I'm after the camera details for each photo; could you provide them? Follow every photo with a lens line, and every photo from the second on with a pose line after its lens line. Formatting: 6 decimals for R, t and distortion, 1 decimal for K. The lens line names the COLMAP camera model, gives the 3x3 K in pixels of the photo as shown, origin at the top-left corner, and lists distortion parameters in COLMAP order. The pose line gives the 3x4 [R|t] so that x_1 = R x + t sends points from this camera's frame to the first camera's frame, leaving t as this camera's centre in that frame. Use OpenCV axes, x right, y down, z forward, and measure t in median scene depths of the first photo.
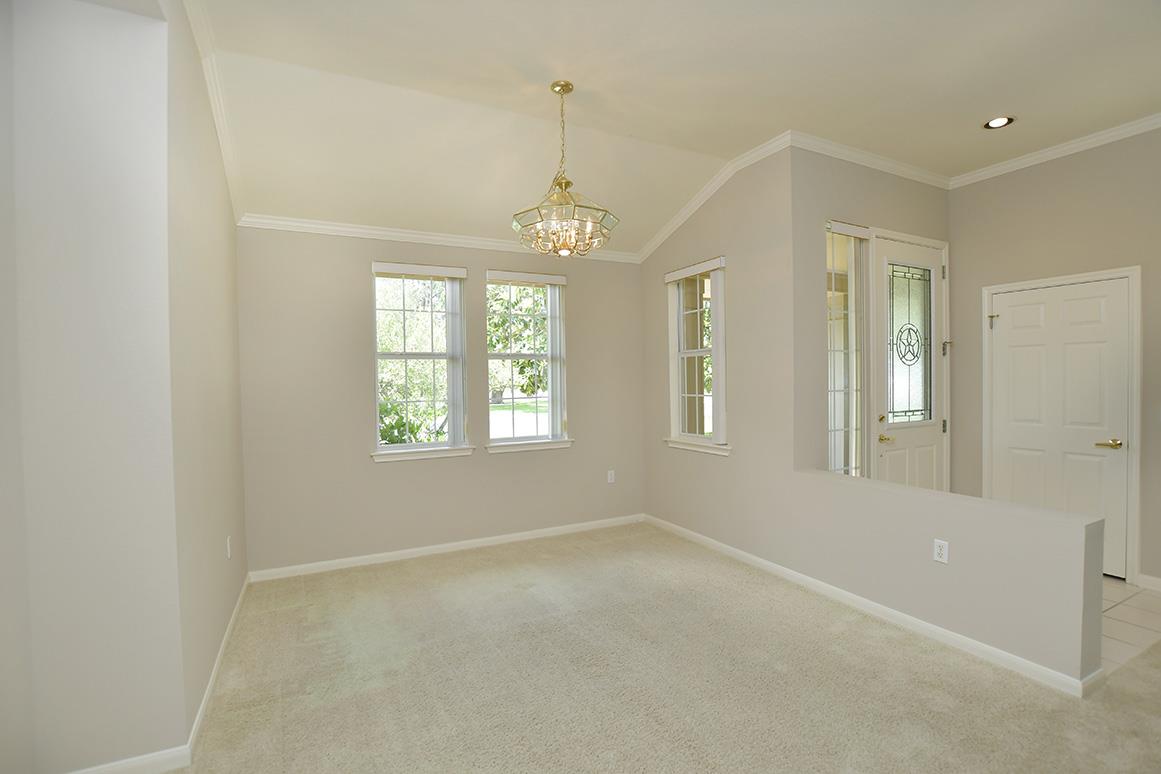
lens RADIAL K [[520.4, 0, 580.6], [0, 520.4, 389.8], [0, 0, 1]] dist [-0.027647, 0.000596]
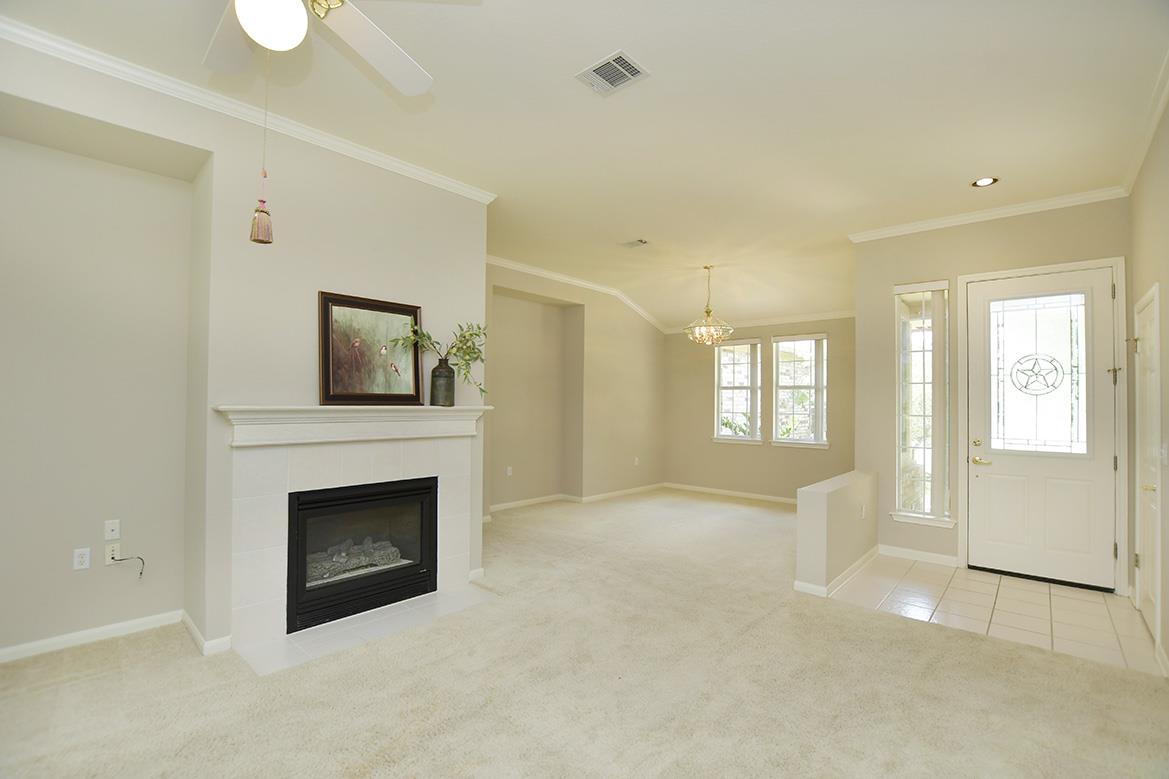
lens RADIAL K [[523.5, 0, 583.8], [0, 523.5, 392.8], [0, 0, 1]] dist [-0.023177, 0.000244]
pose [[0.361447, 0.003286, -0.932387, 1.206042], [-0.033705, 0.999386, -0.009544, -0.012040], [0.931783, 0.034875, 0.361336, -0.177913]]
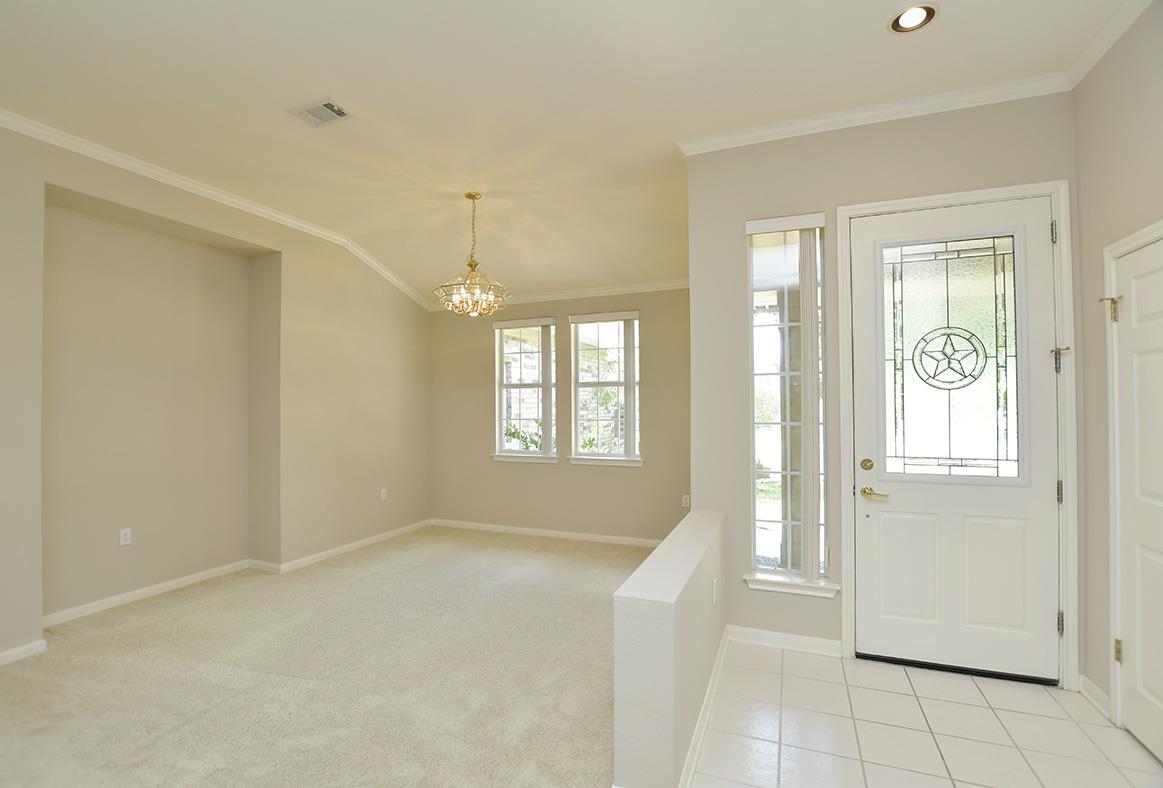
lens RADIAL K [[520.5, 0, 571.6], [0, 520.5, 393.7], [0, 0, 1]] dist [-0.026367, -0.000405]
pose [[0.651695, -0.002933, -0.758475, 0.790033], [-0.018503, 0.999633, -0.019764, -0.019841], [0.758255, 0.026914, 0.651402, 0.198714]]
